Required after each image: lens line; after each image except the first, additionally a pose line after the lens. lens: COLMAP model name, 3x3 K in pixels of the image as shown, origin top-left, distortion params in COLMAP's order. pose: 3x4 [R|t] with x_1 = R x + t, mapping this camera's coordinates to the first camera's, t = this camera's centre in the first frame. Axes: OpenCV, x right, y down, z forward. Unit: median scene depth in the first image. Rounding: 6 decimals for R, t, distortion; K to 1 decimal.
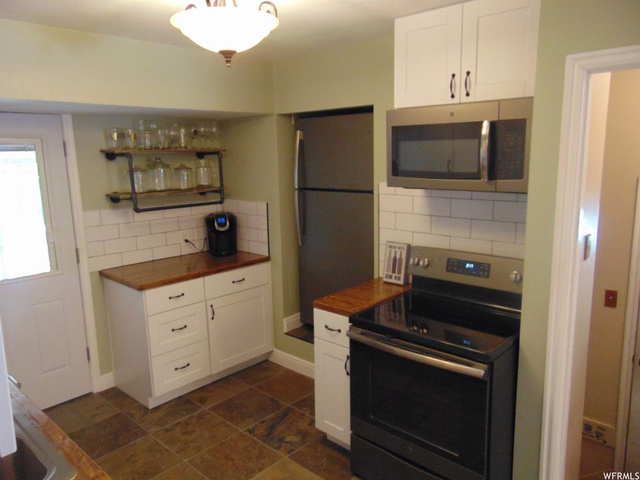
lens RADIAL K [[482.2, 0, 317.4], [0, 482.2, 240.7], [0, 0, 1]] dist [-0.020146, 0.052718]
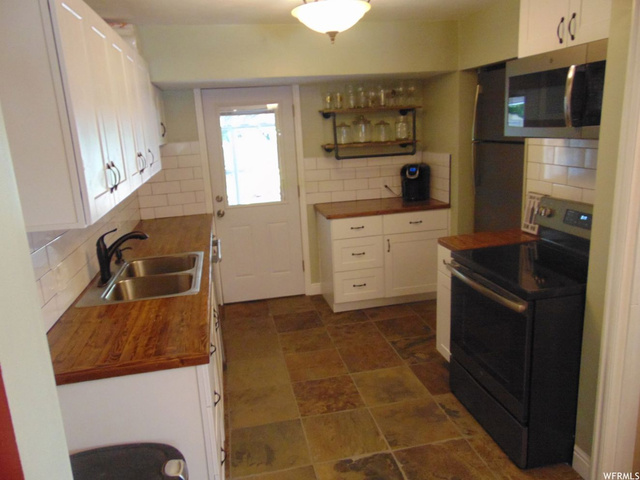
lens RADIAL K [[482.2, 0, 317.4], [0, 482.2, 240.7], [0, 0, 1]] dist [-0.020146, 0.052718]
pose [[0.815690, 0.114590, -0.567026, 0.325620], [-0.067819, 0.992368, 0.102987, 0.025972], [0.574500, -0.045550, 0.817236, -0.079790]]
